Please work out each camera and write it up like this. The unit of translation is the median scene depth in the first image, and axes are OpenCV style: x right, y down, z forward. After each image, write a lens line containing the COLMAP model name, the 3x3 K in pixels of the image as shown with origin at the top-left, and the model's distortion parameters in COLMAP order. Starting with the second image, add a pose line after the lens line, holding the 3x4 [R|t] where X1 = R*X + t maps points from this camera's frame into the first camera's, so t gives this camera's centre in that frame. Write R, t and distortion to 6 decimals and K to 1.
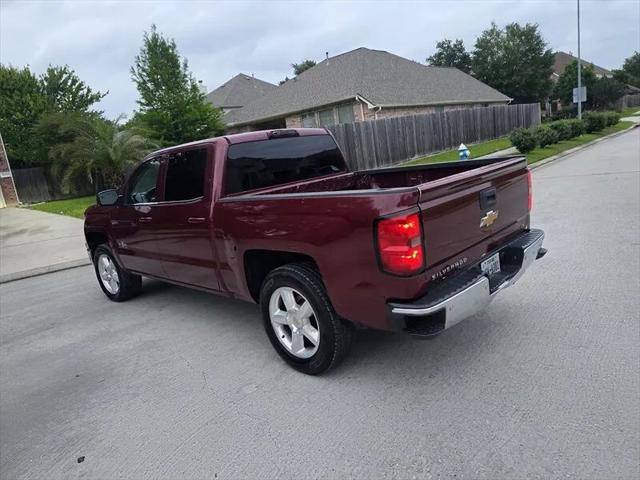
lens RADIAL K [[427.7, 0, 322.2], [0, 427.7, 233.5], [0, 0, 1]] dist [0.070437, -0.067525]
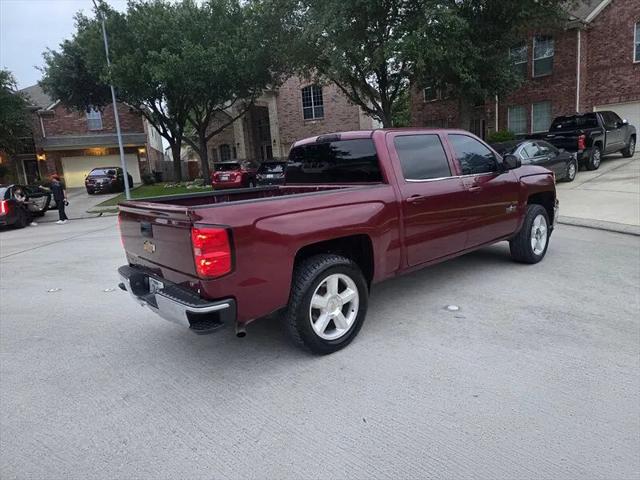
lens RADIAL K [[427.7, 0, 327.8], [0, 427.7, 236.5], [0, 0, 1]] dist [0.070437, -0.067525]
pose [[-0.082076, 0.309997, -0.947188, 0.302902], [-0.108989, 0.941903, 0.317712, -0.101609], [0.990649, 0.129310, -0.043521, 0.318612]]
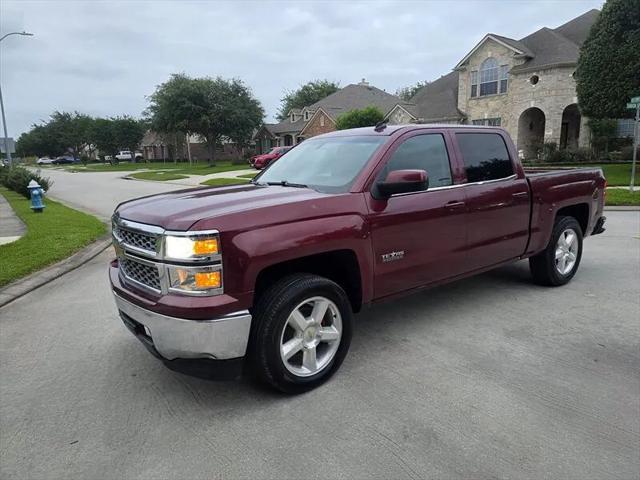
lens RADIAL K [[427.7, 0, 327.5], [0, 427.7, 237.7], [0, 0, 1]] dist [0.070437, -0.067525]
pose [[0.157883, -0.053577, 0.986003, -0.399109], [0.195677, 0.980423, 0.021941, -0.012215], [-0.967876, 0.189474, 0.165276, 0.352177]]
